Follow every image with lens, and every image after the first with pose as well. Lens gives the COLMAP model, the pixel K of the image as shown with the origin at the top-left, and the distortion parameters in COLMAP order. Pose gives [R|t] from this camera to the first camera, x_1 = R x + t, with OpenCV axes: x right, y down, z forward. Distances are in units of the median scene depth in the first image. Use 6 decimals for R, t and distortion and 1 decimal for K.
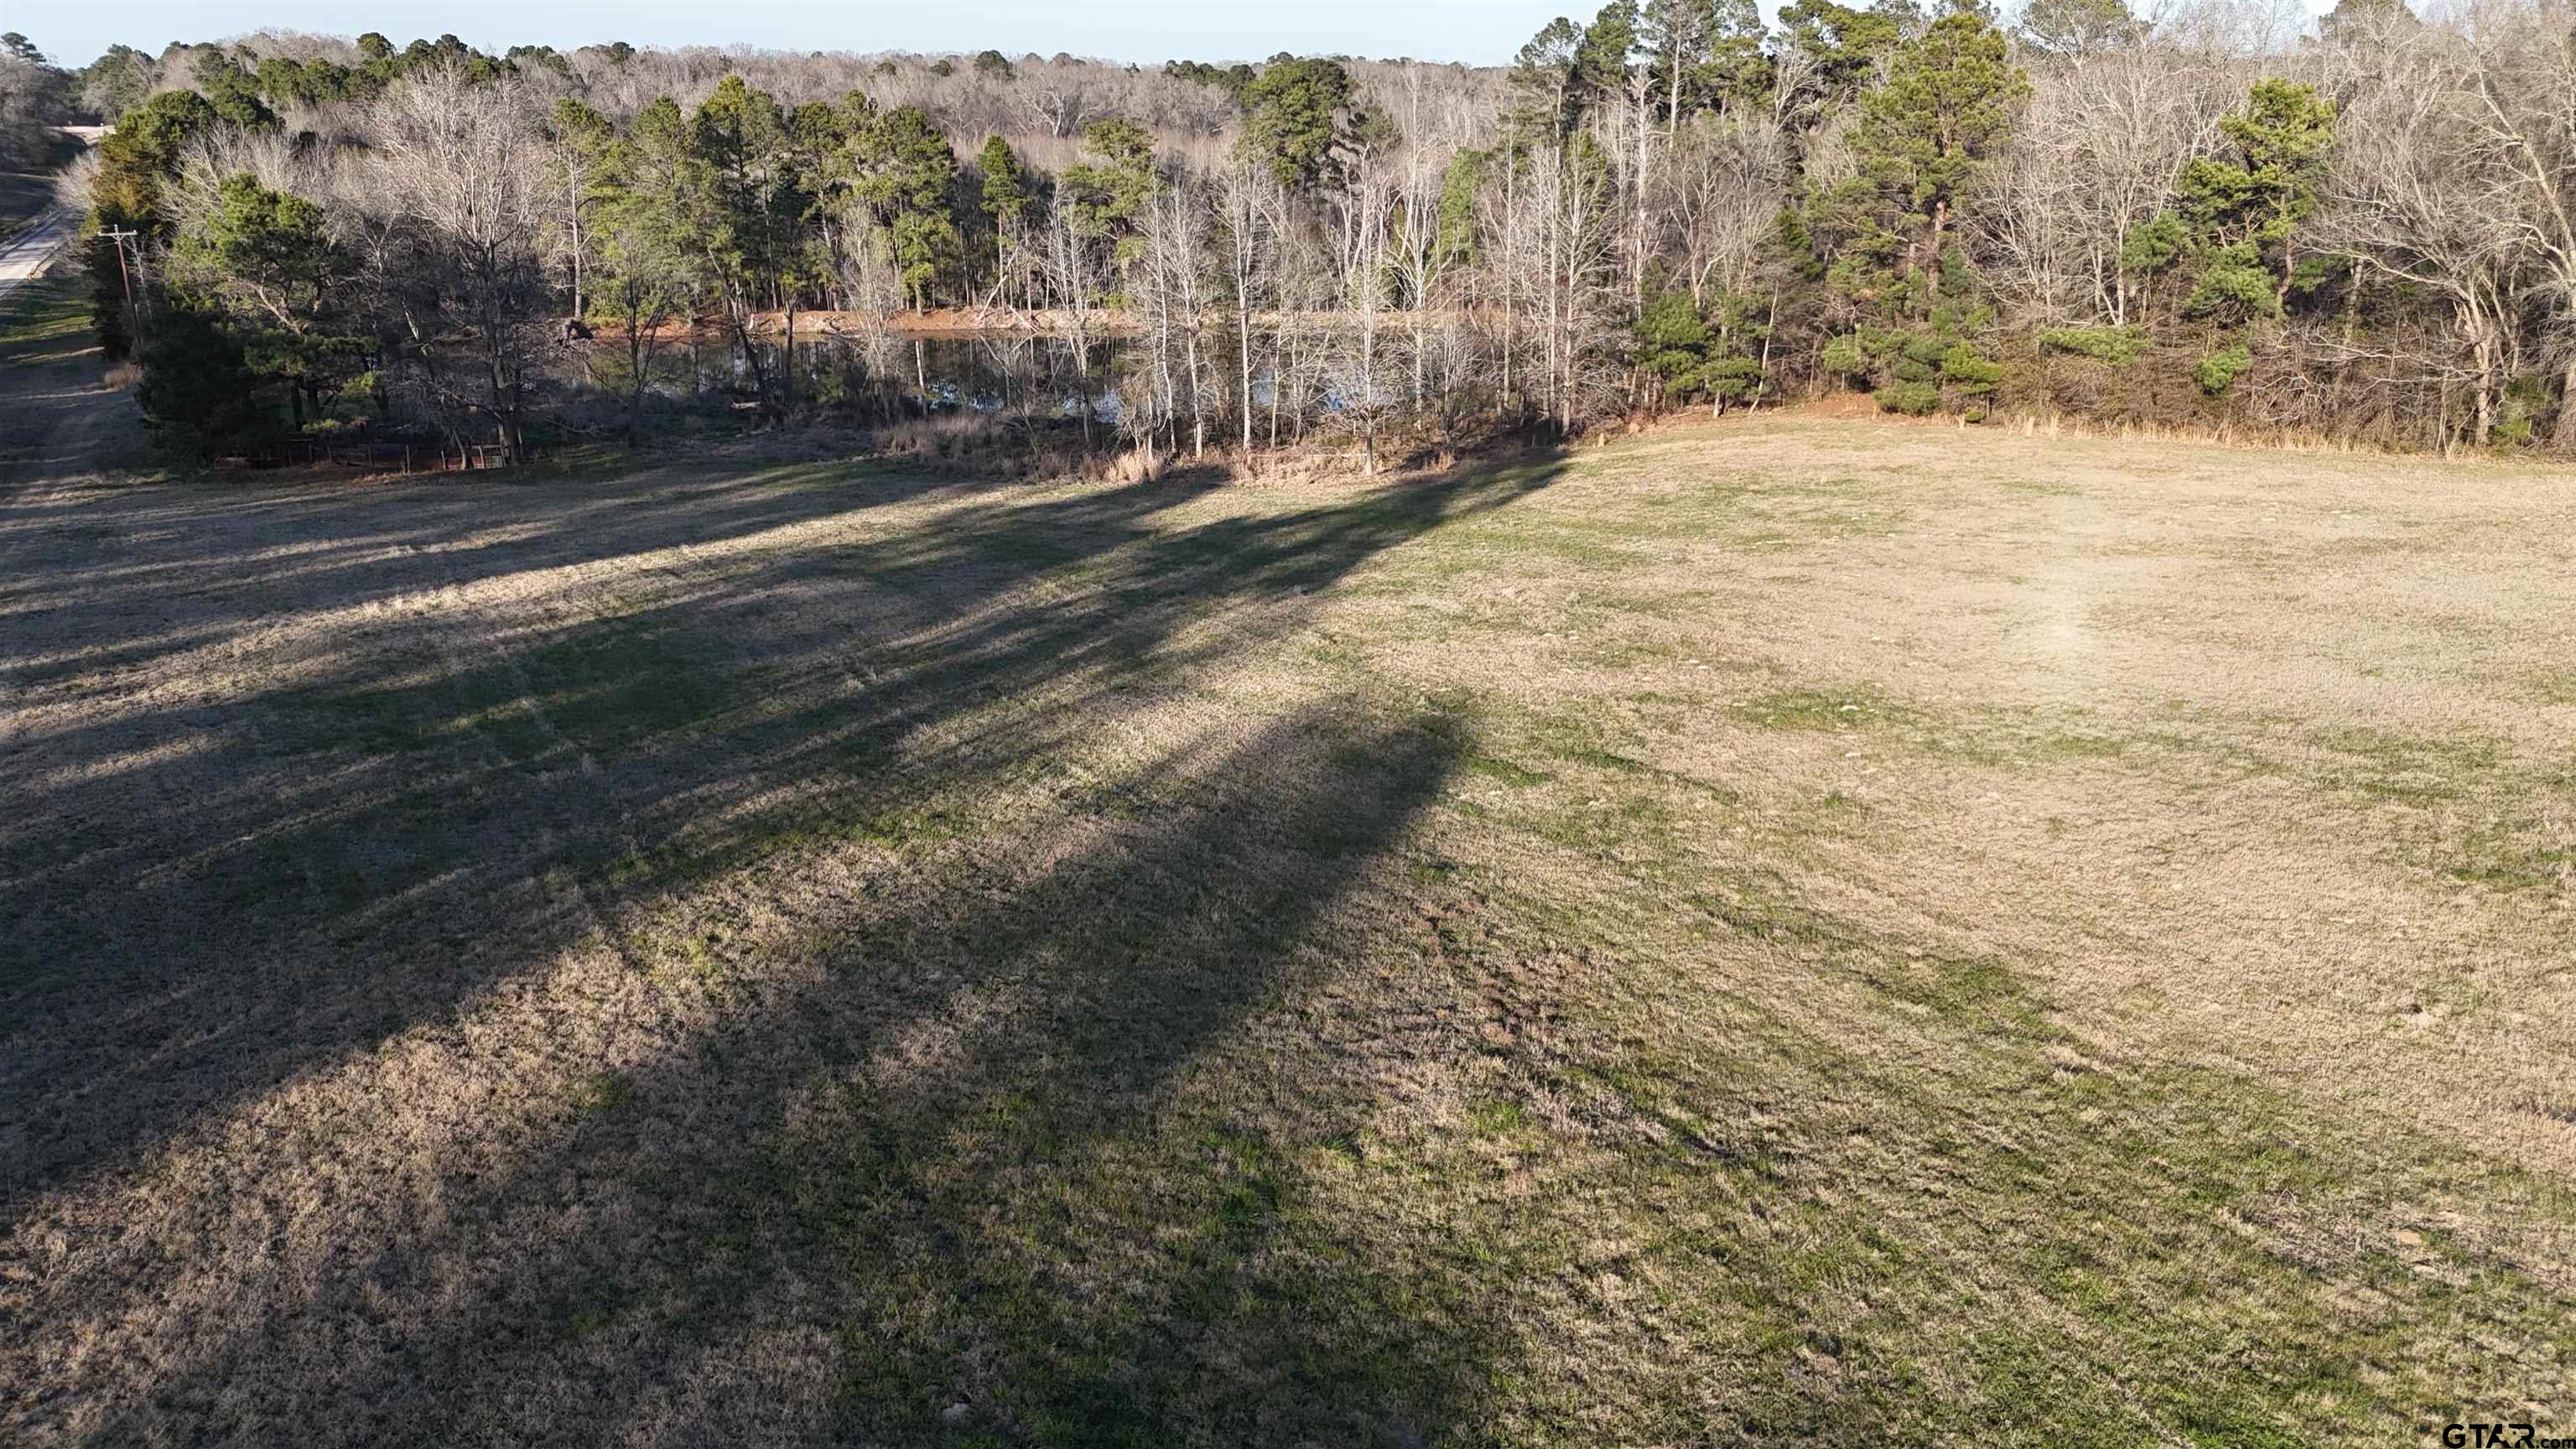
lens RADIAL K [[1868.6, 0, 1288.0], [0, 1868.6, 724.5], [0, 0, 1]] dist [0.065598, -0.055627]
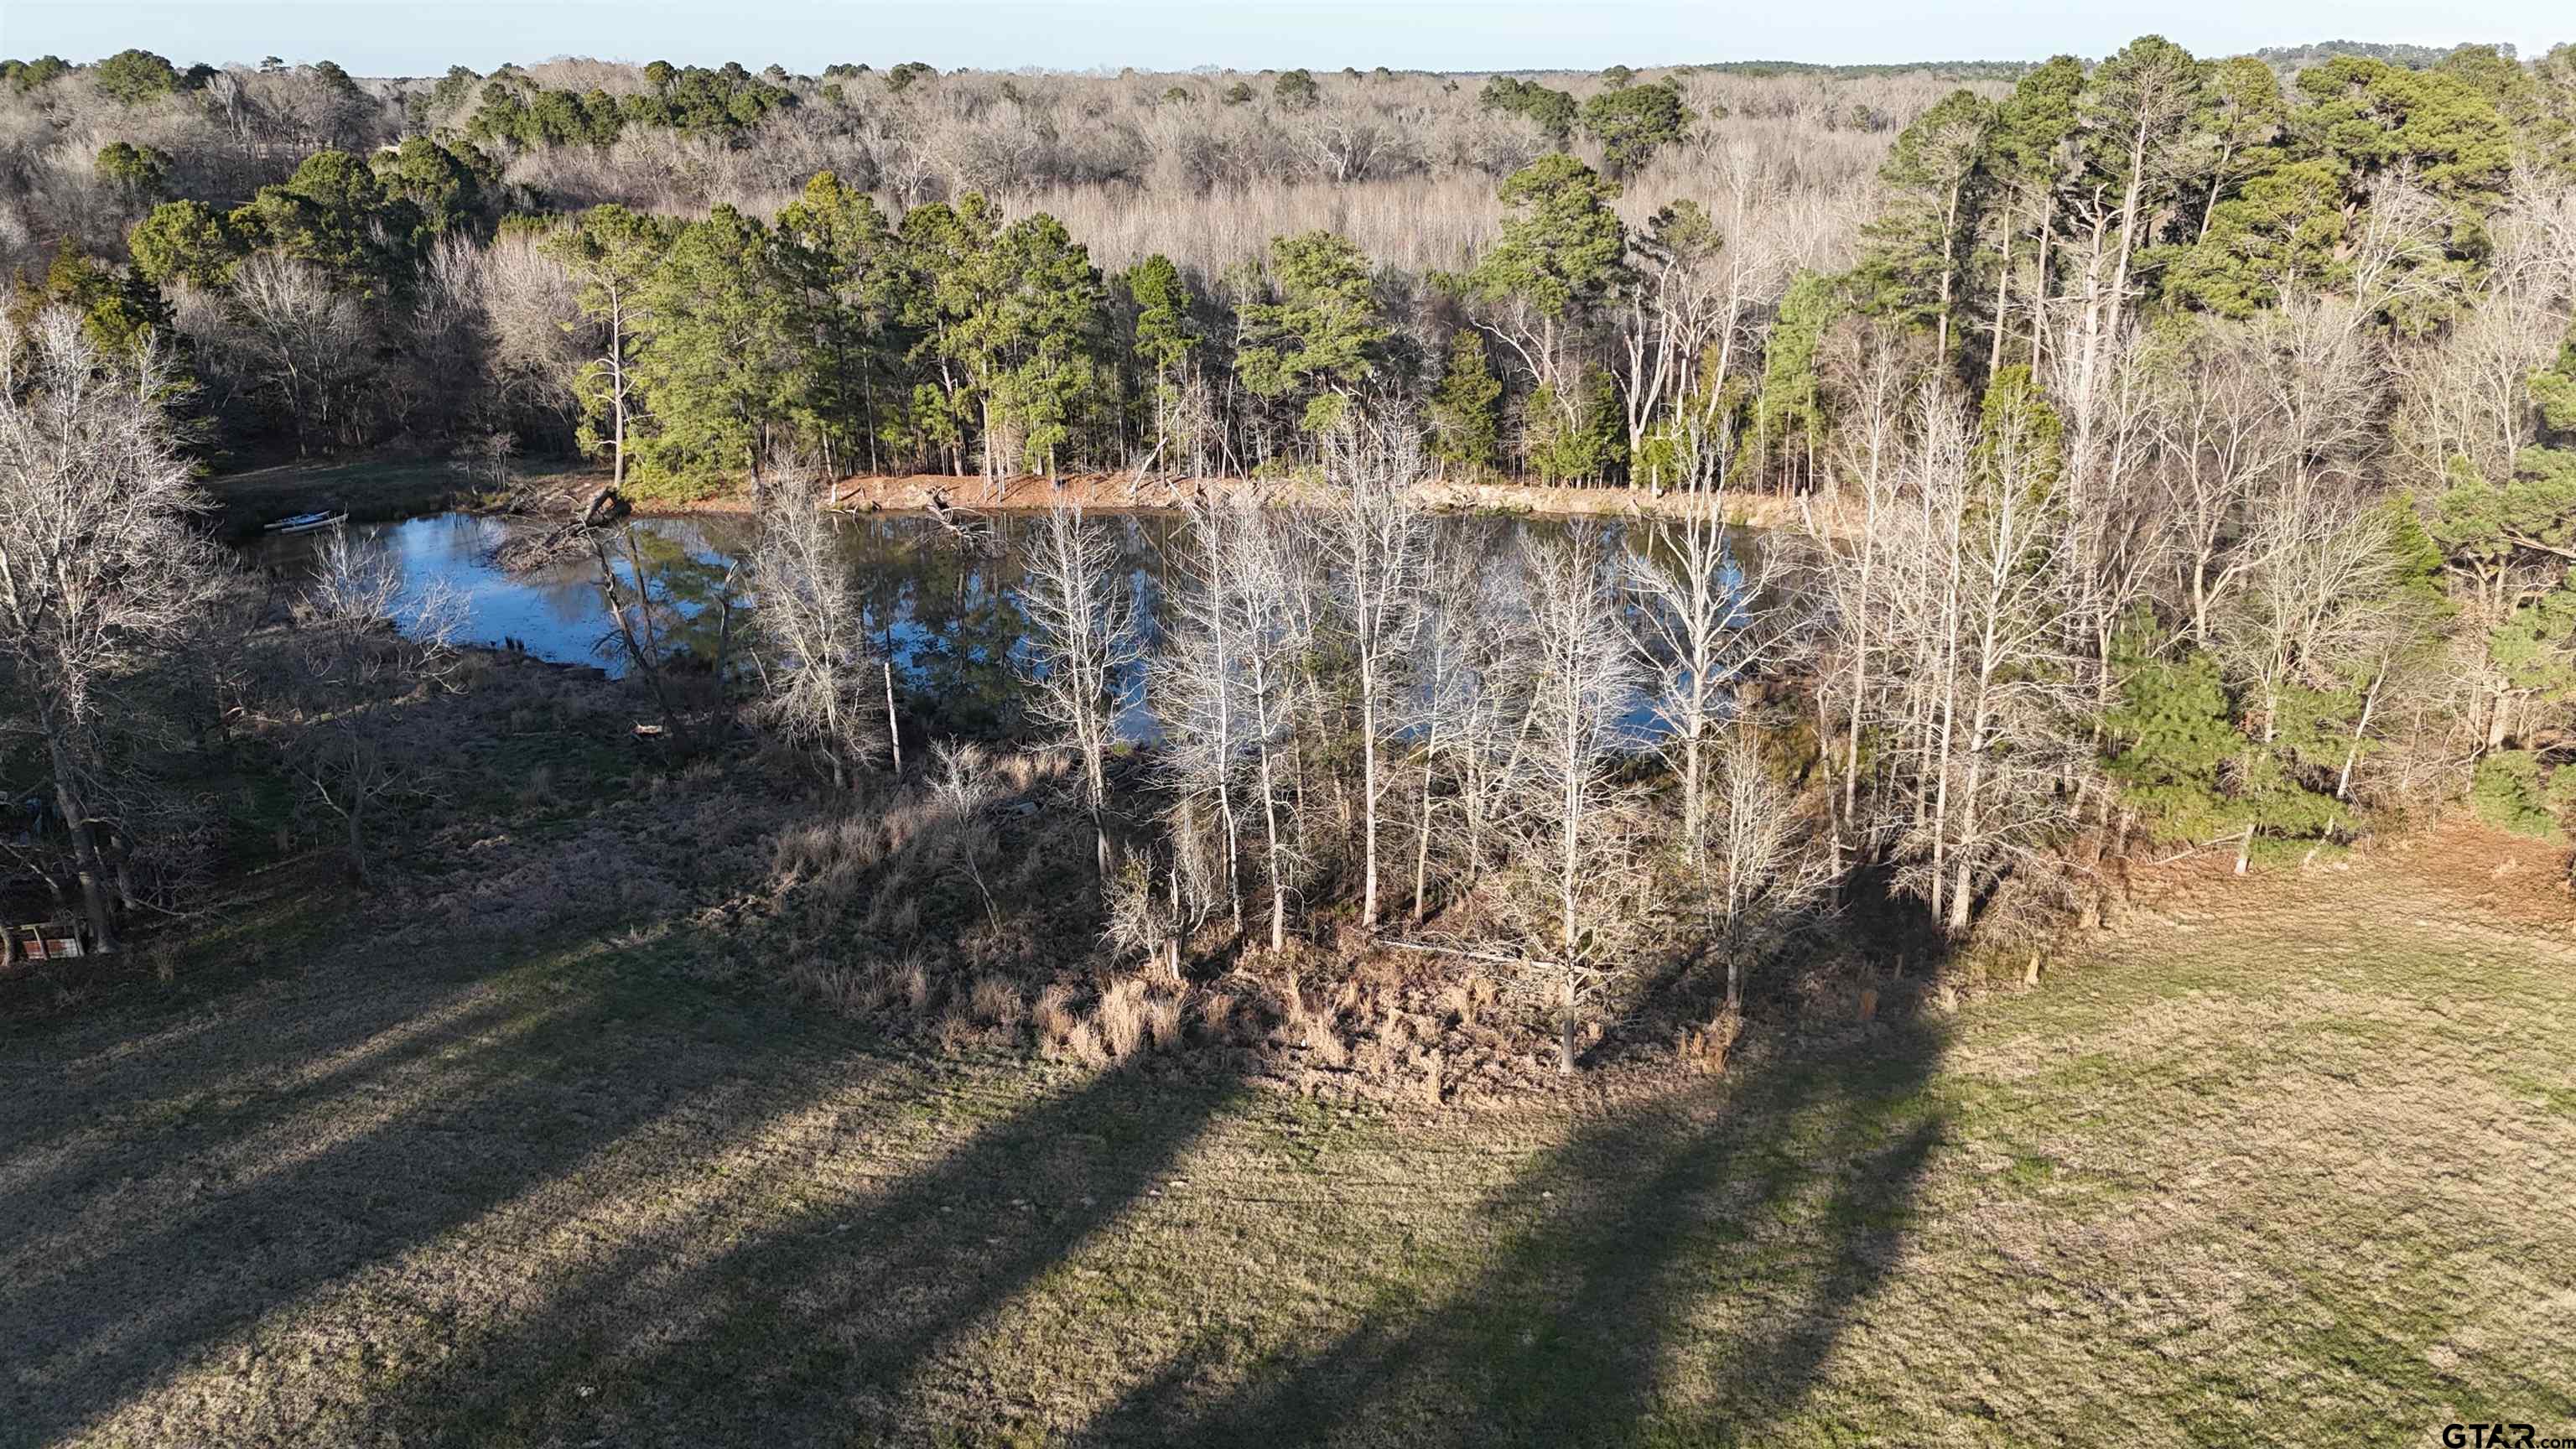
lens RADIAL K [[1865.5, 0, 1288.0], [0, 1865.5, 724.5], [0, 0, 1]] dist [0.093038, -0.109685]
pose [[0.984850, 0.055203, -0.164387, 0.028495], [-0.054980, 0.998470, 0.005911, -0.136525], [0.164462, 0.003216, 0.986378, 0.280895]]
